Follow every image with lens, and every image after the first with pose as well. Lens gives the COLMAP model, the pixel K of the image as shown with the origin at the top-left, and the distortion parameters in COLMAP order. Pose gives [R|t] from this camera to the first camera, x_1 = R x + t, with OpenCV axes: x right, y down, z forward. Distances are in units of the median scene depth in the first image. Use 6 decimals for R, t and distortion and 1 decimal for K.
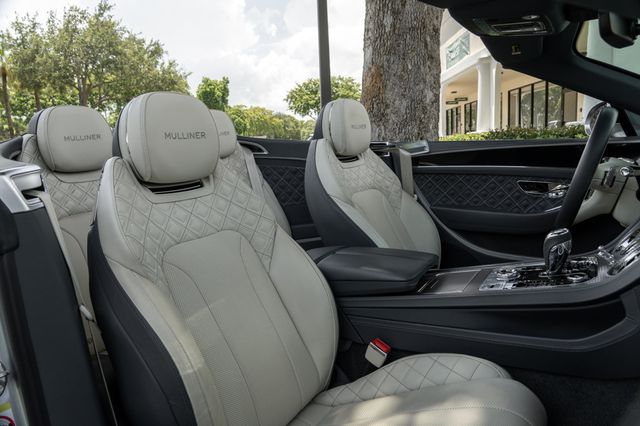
lens RADIAL K [[441.6, 0, 327.9], [0, 441.6, 214.1], [0, 0, 1]] dist [-0.014763, -0.000222]
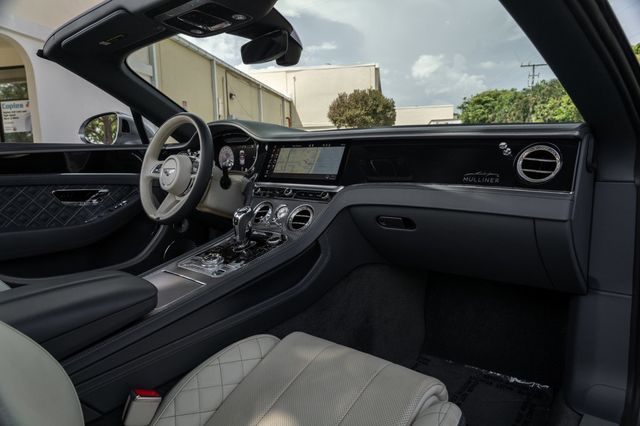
lens RADIAL K [[441.6, 0, 322.4], [0, 441.6, 214.9], [0, 0, 1]] dist [-0.014763, -0.000222]
pose [[0.151786, -0.088208, 0.984470, -0.288960], [0.169954, 0.983505, 0.061918, 0.007018], [-0.973692, 0.157917, 0.164274, 0.297475]]
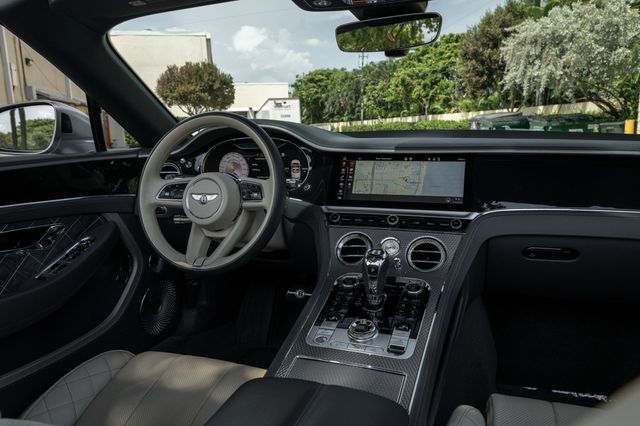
lens RADIAL K [[472.9, 0, 326.4], [0, 472.9, 212.5], [0, 0, 1]] dist [-0.002727, 0.007797]
pose [[-0.229595, -0.114272, 0.966555, -0.162008], [0.185308, 0.969786, 0.158672, -0.100592], [-0.955483, 0.215541, -0.201483, 0.620254]]
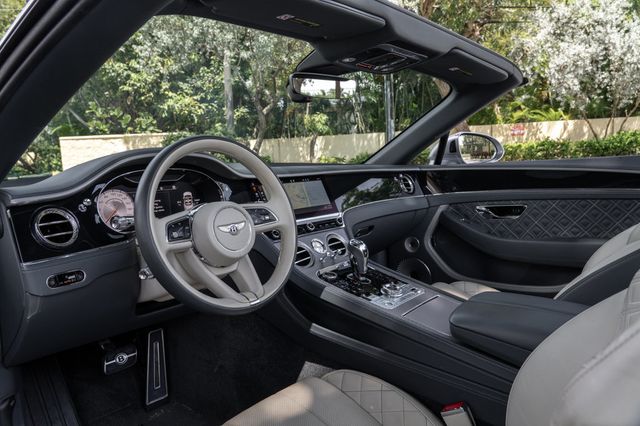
lens RADIAL K [[441.6, 0, 324.1], [0, 441.6, 218.1], [0, 0, 1]] dist [-0.014763, -0.000222]
pose [[-0.986136, 0.079312, 0.145756, 0.216642], [0.116969, 0.955286, 0.271562, -0.177976], [-0.117700, 0.284847, -0.951320, 1.048713]]
